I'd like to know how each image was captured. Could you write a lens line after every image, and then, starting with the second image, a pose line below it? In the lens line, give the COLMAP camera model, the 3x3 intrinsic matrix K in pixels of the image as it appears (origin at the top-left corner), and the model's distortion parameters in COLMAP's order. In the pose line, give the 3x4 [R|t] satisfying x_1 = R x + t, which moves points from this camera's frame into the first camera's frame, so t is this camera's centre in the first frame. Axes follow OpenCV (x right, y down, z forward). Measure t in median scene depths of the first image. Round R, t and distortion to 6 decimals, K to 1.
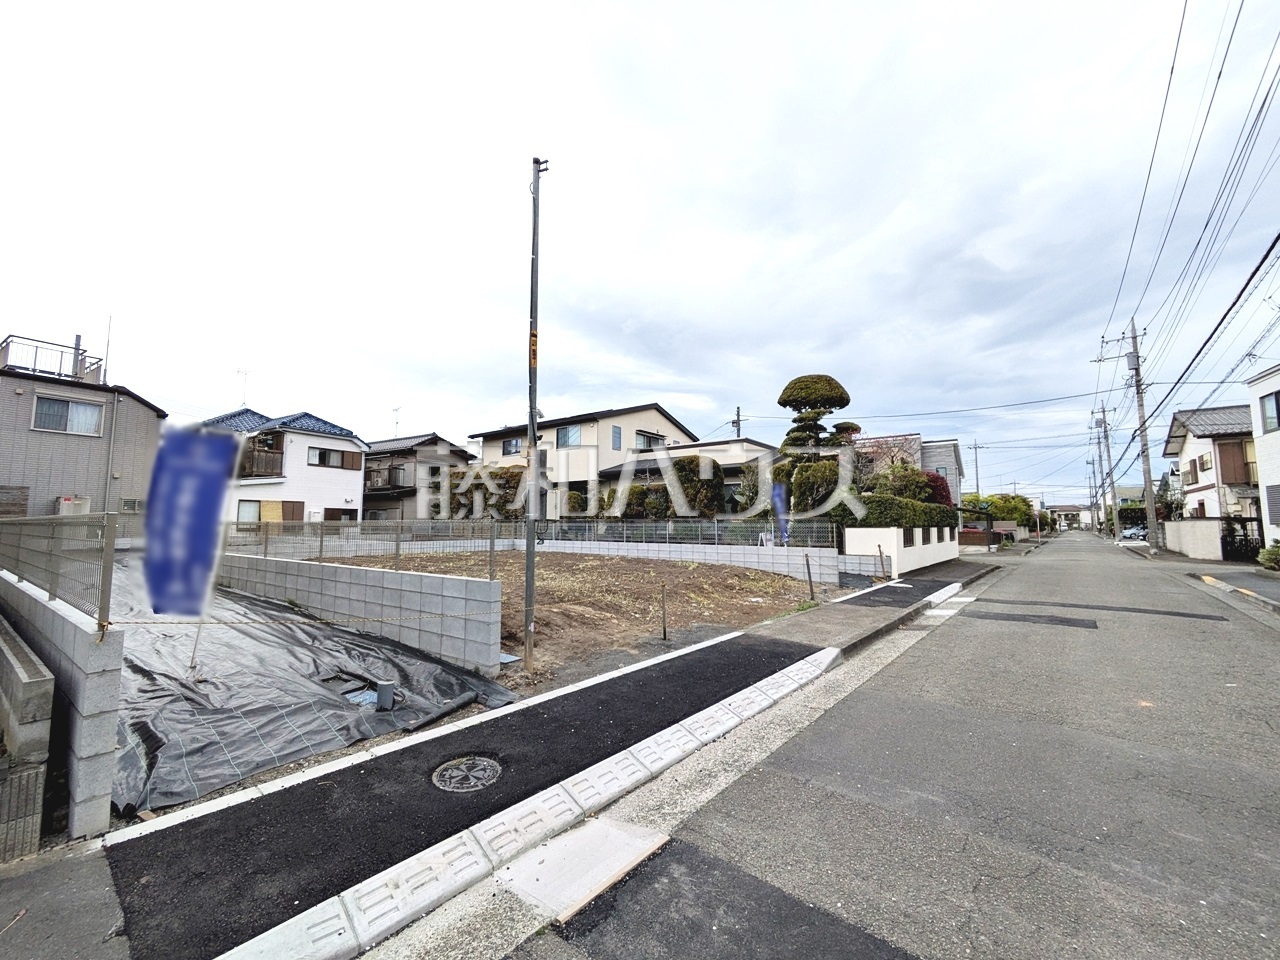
lens RADIAL K [[505.7, 0, 640.2], [0, 505.7, 481.7], [0, 0, 1]] dist [0.000579, 0.001416]
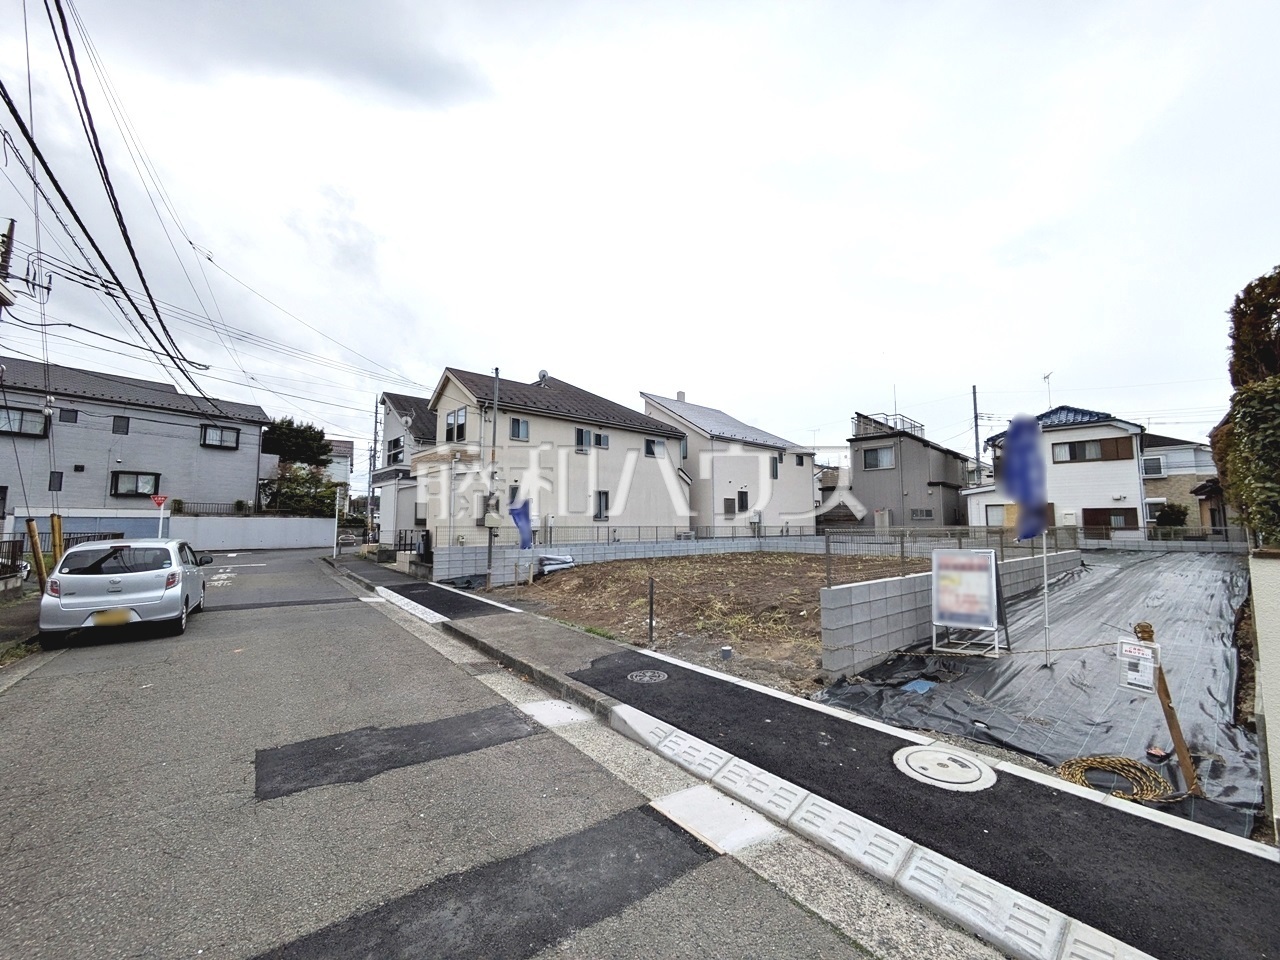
lens RADIAL K [[505.7, 0, 642.1], [0, 505.7, 478.7], [0, 0, 1]] dist [0.000579, 0.001416]
pose [[-0.218129, -0.091334, -0.971637, 0.447068], [0.080532, 0.990531, -0.111190, 0.040063], [0.972591, -0.102502, -0.208708, 0.505196]]
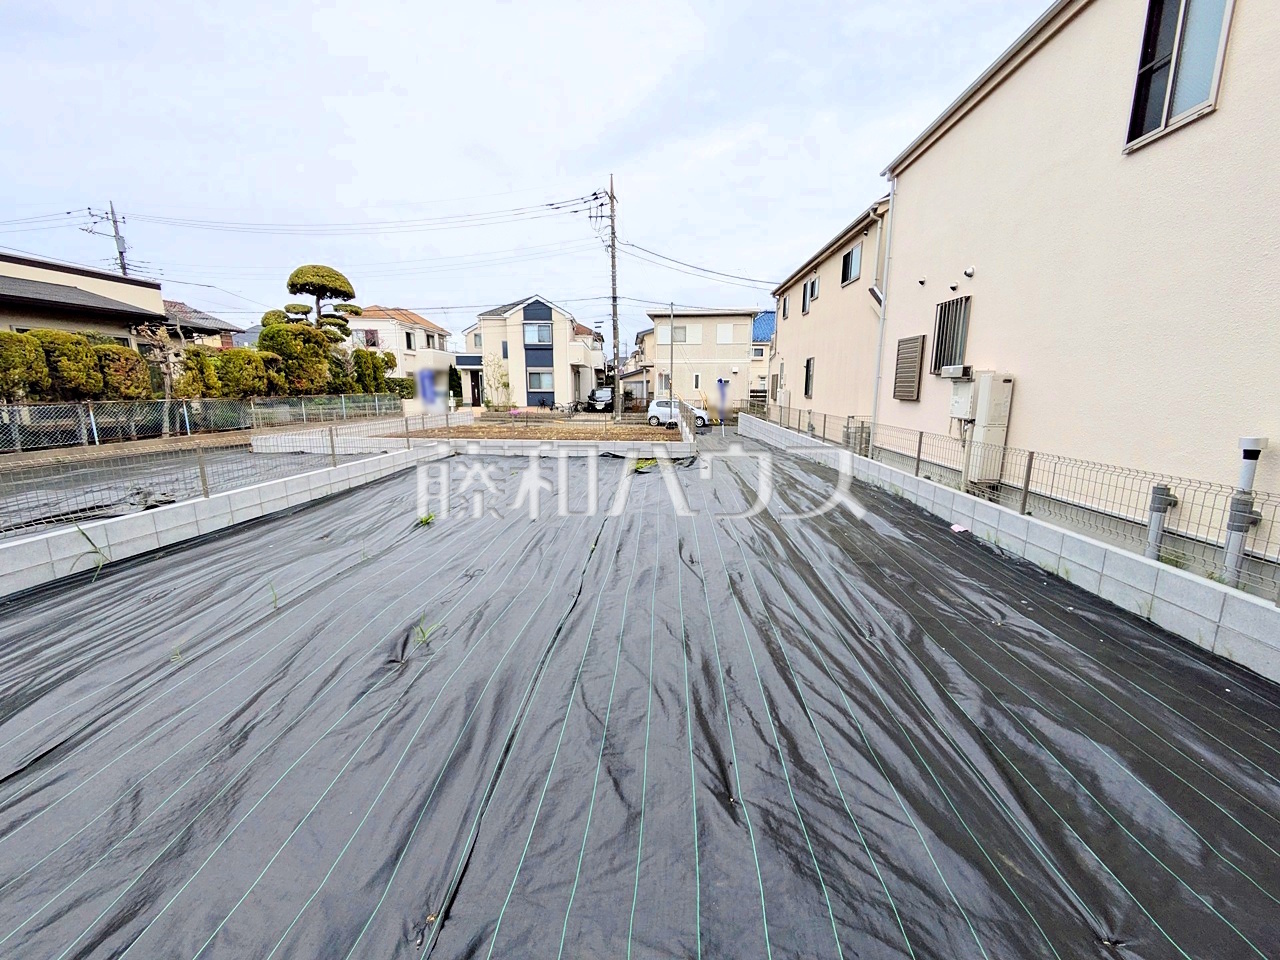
lens RADIAL K [[505.7, 0, 644.3], [0, 505.7, 483.5], [0, 0, 1]] dist [0.000579, 0.001416]
pose [[-0.566637, -0.164408, 0.807398, -0.845208], [-0.079121, 0.986220, 0.145293, 0.039278], [-0.820160, 0.018446, -0.571837, 0.811993]]
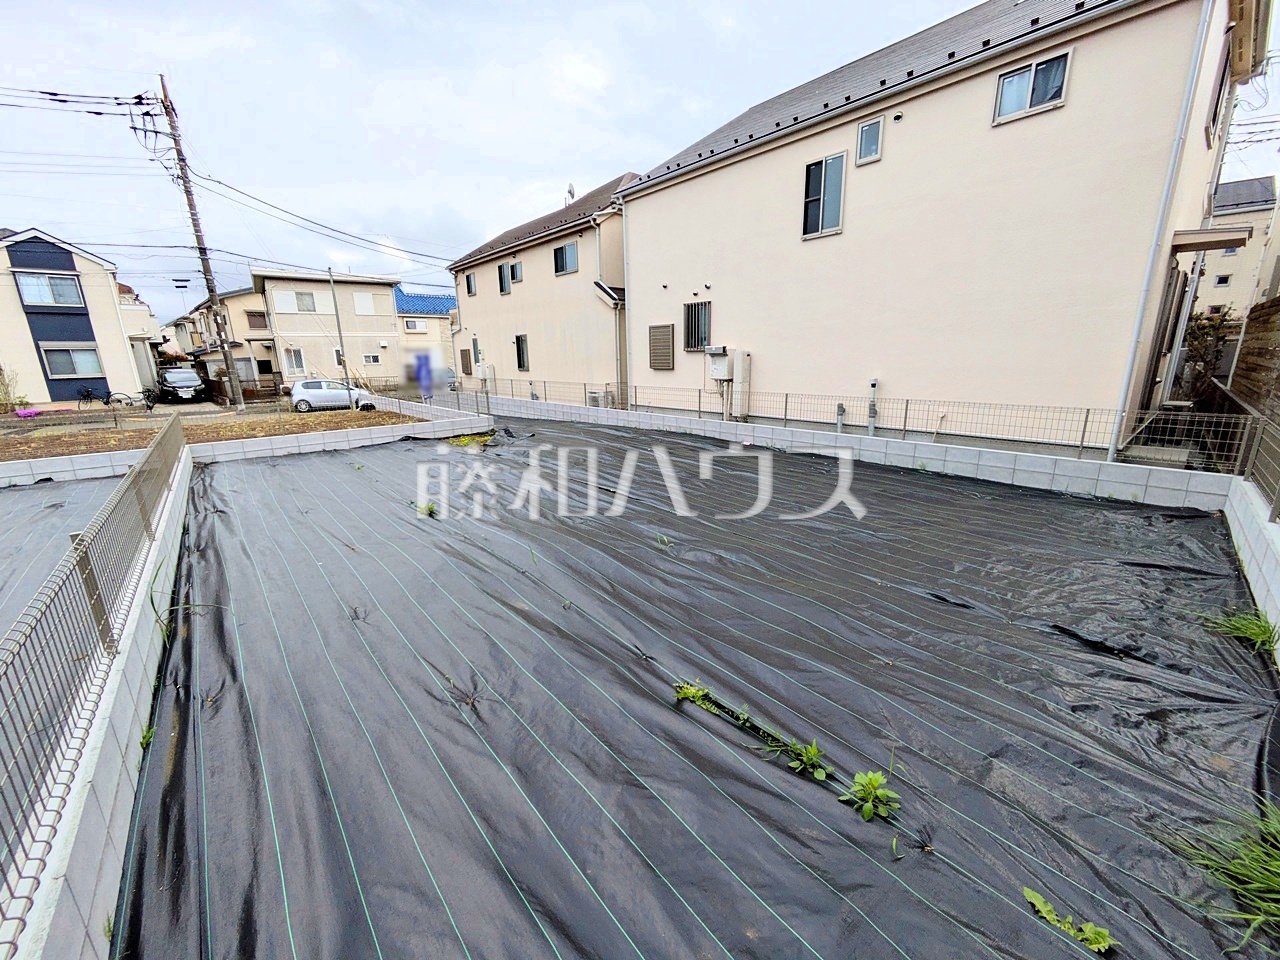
lens RADIAL K [[505.7, 0, 649.5], [0, 505.7, 482.9], [0, 0, 1]] dist [0.000579, 0.001416]
pose [[-0.977696, -0.038227, 0.206516, -0.748346], [-0.003897, 0.986429, 0.164139, 0.048156], [-0.209988, 0.159673, -0.964577, 0.968733]]
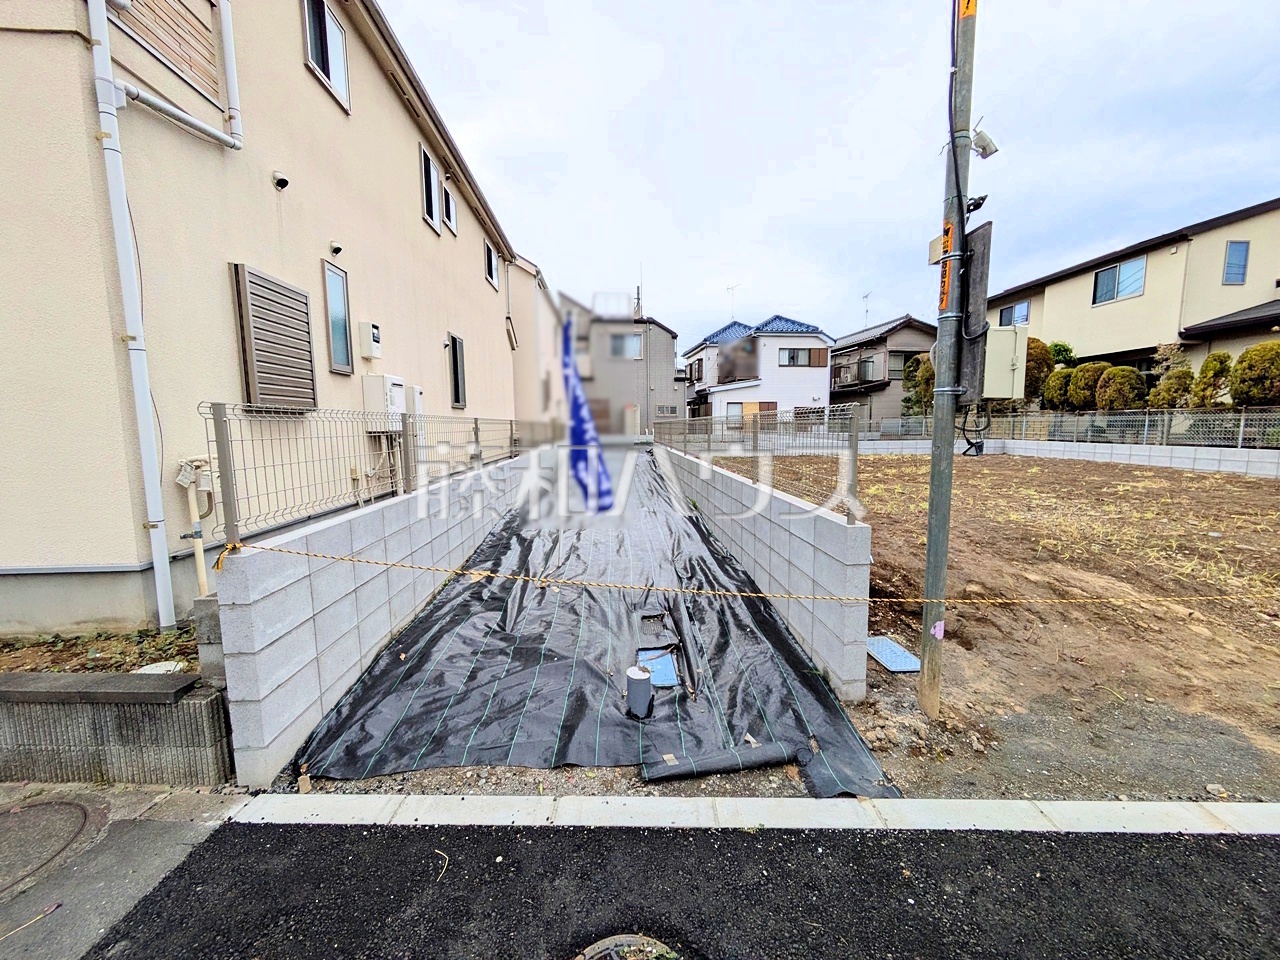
lens RADIAL K [[505.7, 0, 643.8], [0, 505.7, 479.9], [0, 0, 1]] dist [0.000579, 0.001416]
pose [[0.630123, 0.075270, -0.772839, -0.007300], [0.076856, 0.984358, 0.158534, 0.012127], [0.772683, -0.159293, 0.614481, 0.114650]]
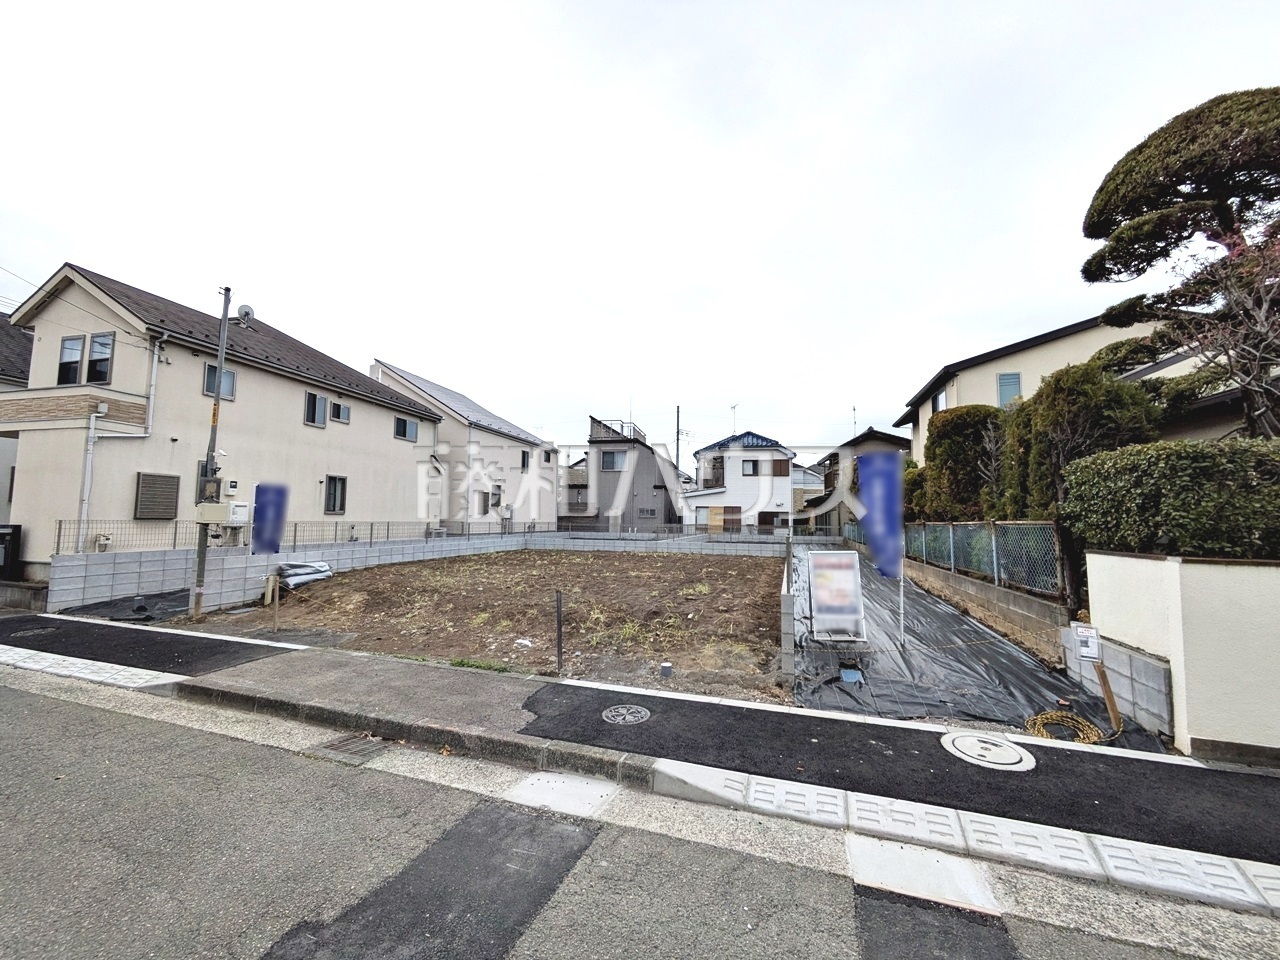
lens RADIAL K [[505.7, 0, 641.4], [0, 505.7, 482.3], [0, 0, 1]] dist [0.000579, 0.001416]
pose [[0.355942, -0.068628, -0.931985, 0.399121], [0.065037, 0.996701, -0.048555, 0.026174], [0.932242, -0.043331, 0.359231, 0.389046]]
